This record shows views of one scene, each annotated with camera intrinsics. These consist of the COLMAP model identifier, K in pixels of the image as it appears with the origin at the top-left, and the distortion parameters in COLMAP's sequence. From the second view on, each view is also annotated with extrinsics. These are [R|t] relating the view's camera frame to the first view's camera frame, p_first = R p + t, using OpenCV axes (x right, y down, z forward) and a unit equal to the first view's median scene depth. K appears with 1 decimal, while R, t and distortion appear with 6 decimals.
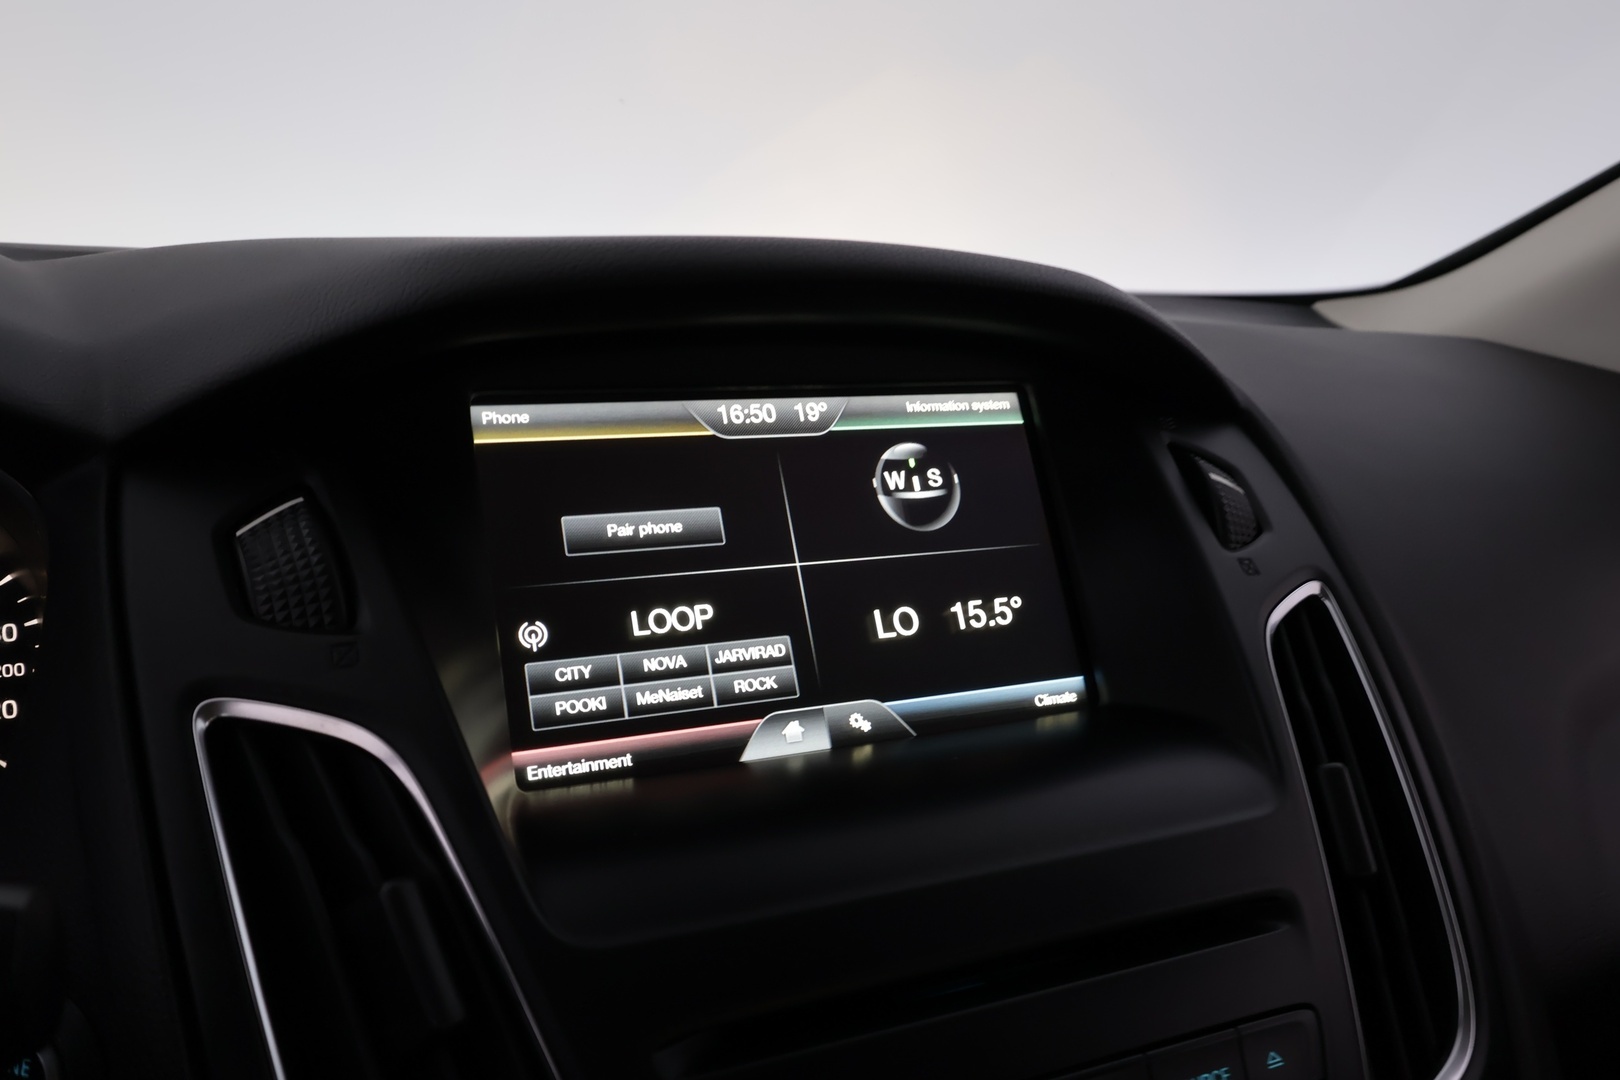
lens RADIAL K [[1323.1, 0, 806.2], [0, 1323.1, 540.9], [0, 0, 1]] dist [0.001420, 0.012429]
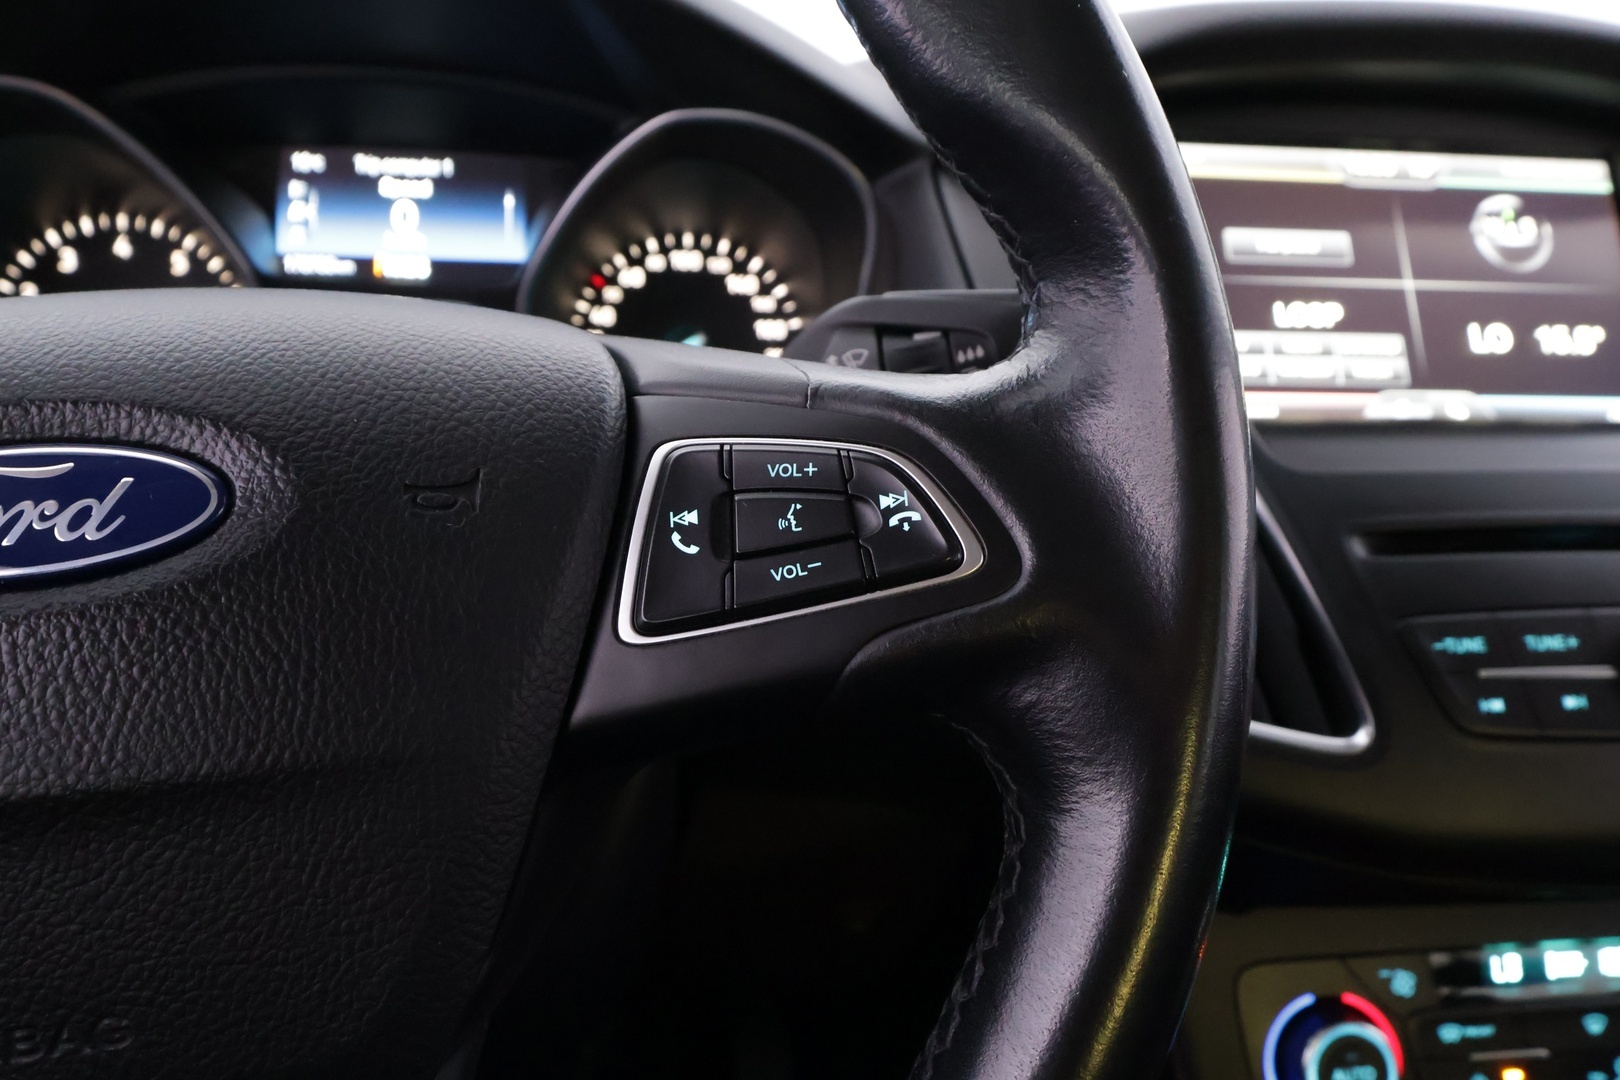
lens RADIAL K [[1287.6, 0, 815.4], [0, 1287.6, 553.8], [0, 0, 1]] dist [-0.002485, 0.009715]
pose [[0.960319, 0.078379, -0.267664, -0.192435], [-0.067058, 0.996435, 0.051190, 0.238339], [0.270722, -0.031209, 0.962152, -0.300733]]
